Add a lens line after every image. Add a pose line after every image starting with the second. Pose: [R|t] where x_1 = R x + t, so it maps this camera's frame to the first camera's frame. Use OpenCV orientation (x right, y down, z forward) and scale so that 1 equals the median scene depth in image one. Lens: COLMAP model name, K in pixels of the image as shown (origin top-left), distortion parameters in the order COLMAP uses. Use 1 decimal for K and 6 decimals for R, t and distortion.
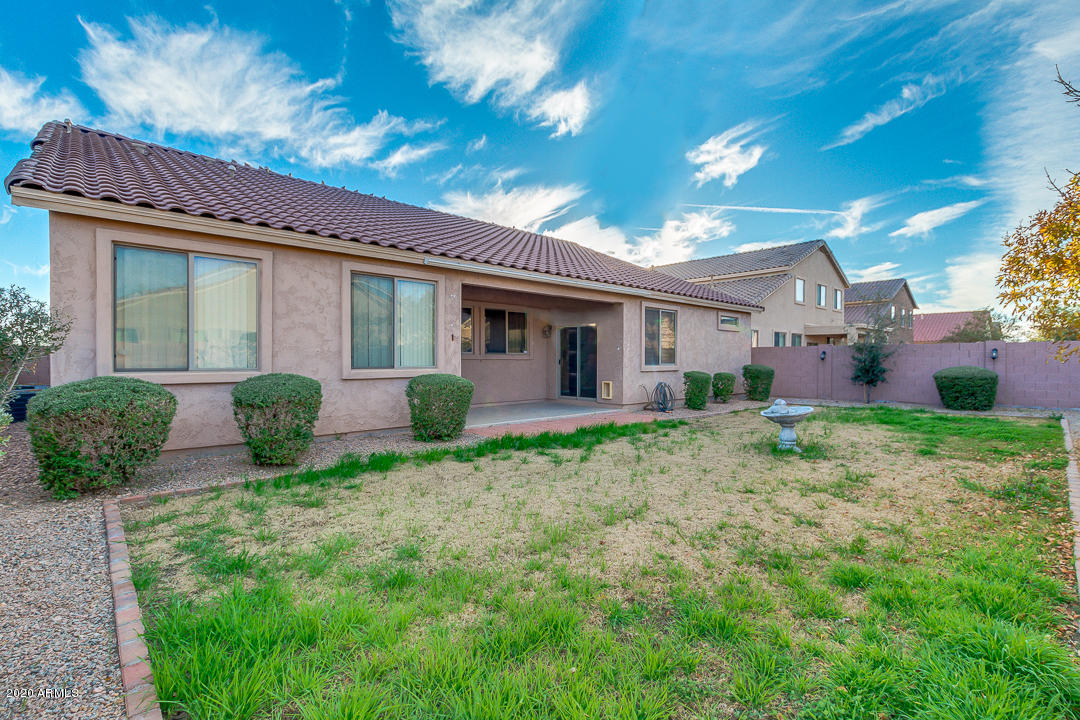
lens RADIAL K [[488.7, 0, 522.5], [0, 488.7, 357.3], [0, 0, 1]] dist [-0.001397, -0.000254]
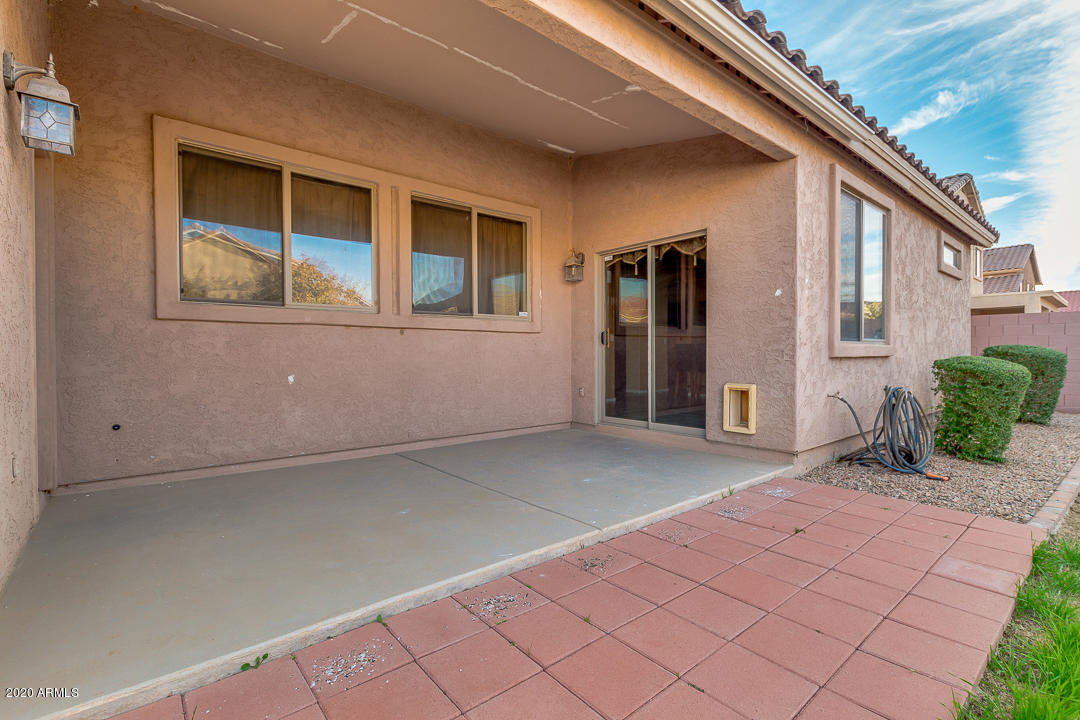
lens RADIAL K [[503.6, 0, 540.0], [0, 503.6, 360.0], [0, 0, 1]] dist [0.001556, 0.000285]
pose [[0.999856, -0.002460, -0.016781, 0.029742], [0.002768, 0.999827, 0.018368, 0.022276], [0.016733, -0.018412, 0.999690, 0.592470]]
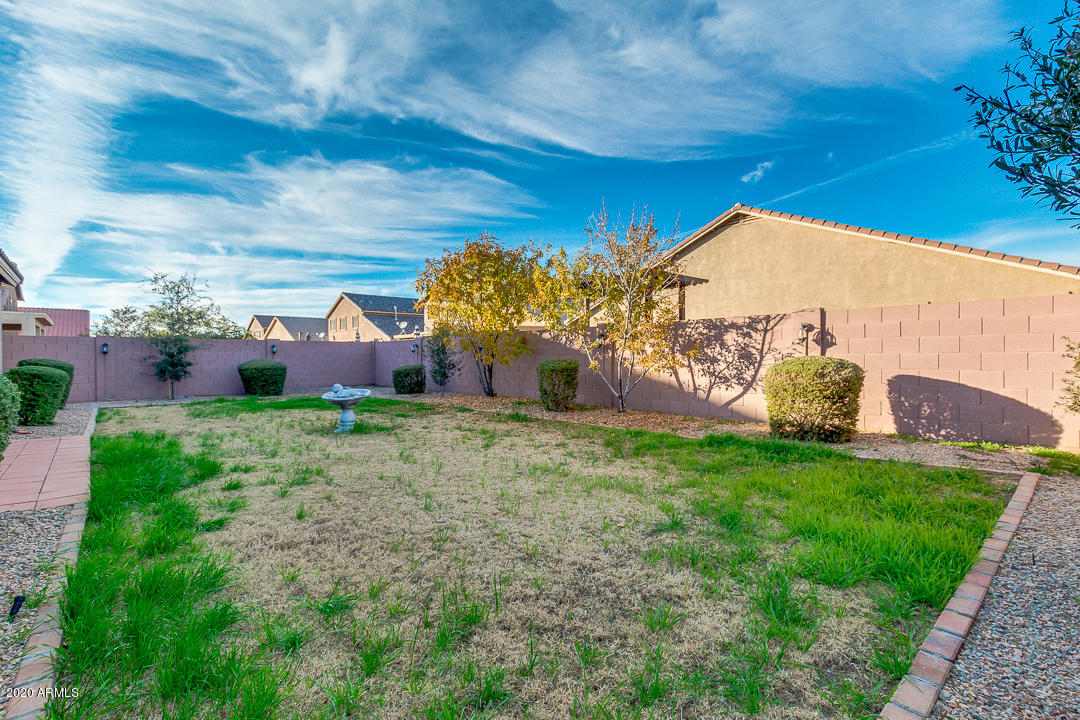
lens RADIAL K [[503.6, 0, 540.0], [0, 503.6, 360.0], [0, 0, 1]] dist [0.001556, 0.000285]
pose [[-0.003784, -0.000072, 0.999993, -0.312503], [-0.000200, 1.000000, 0.000071, 0.019257], [-0.999993, -0.000200, -0.003784, 0.321644]]
